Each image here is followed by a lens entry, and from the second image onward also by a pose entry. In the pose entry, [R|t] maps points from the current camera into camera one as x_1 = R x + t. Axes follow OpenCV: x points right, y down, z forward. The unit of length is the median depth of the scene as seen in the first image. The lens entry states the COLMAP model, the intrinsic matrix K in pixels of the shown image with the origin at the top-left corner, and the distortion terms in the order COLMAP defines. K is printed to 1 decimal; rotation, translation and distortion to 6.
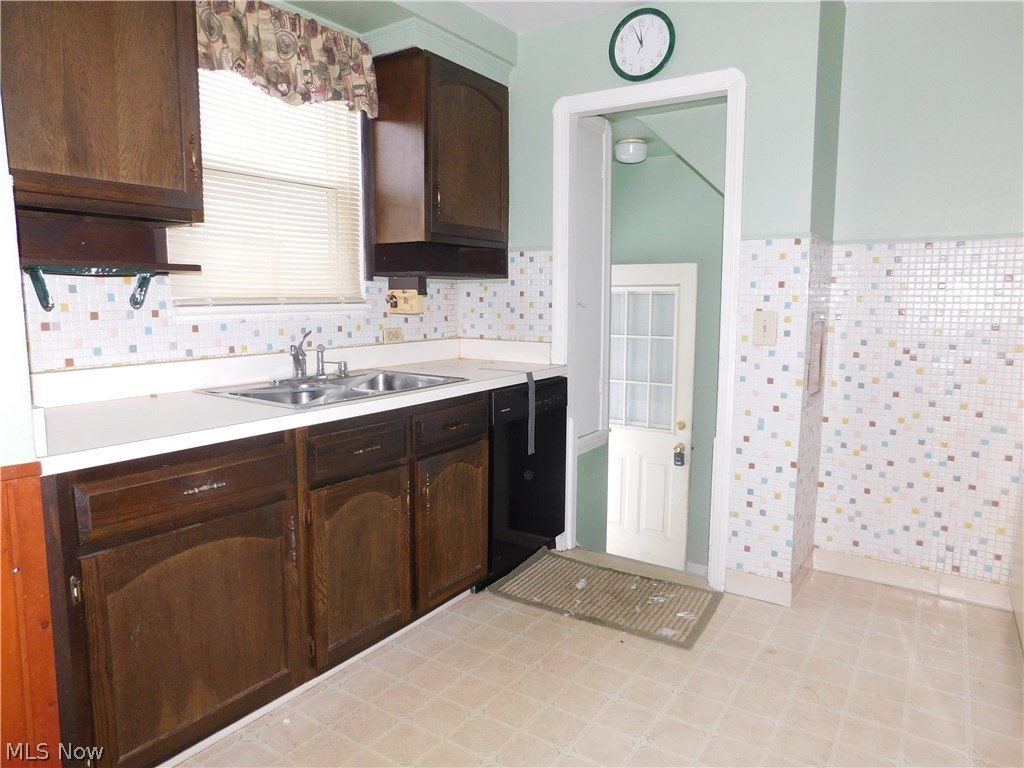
lens RADIAL K [[687.4, 0, 511.8], [0, 687.4, 381.9], [0, 0, 1]] dist [-0.006780, 0.008068]
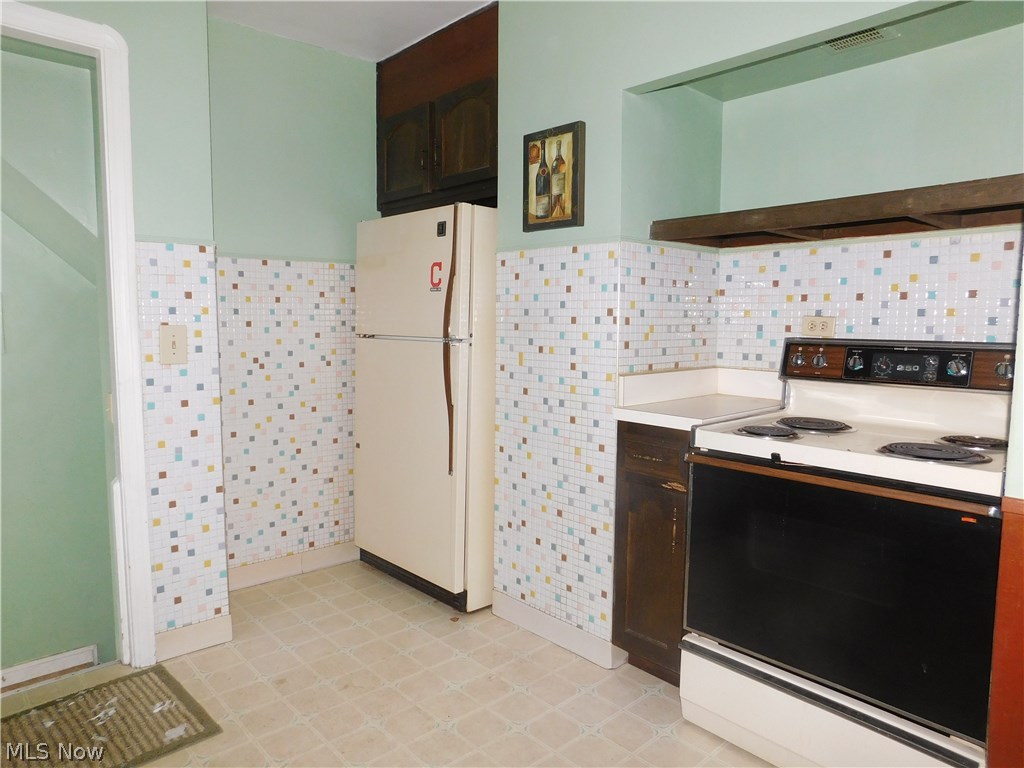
lens RADIAL K [[687.4, 0, 511.4], [0, 687.4, 384.4], [0, 0, 1]] dist [-0.006780, 0.008068]
pose [[0.259291, -0.100843, 0.960520, -0.356792], [0.118375, 0.990354, 0.072021, -0.039058], [-0.958517, 0.095027, 0.268727, 0.348187]]
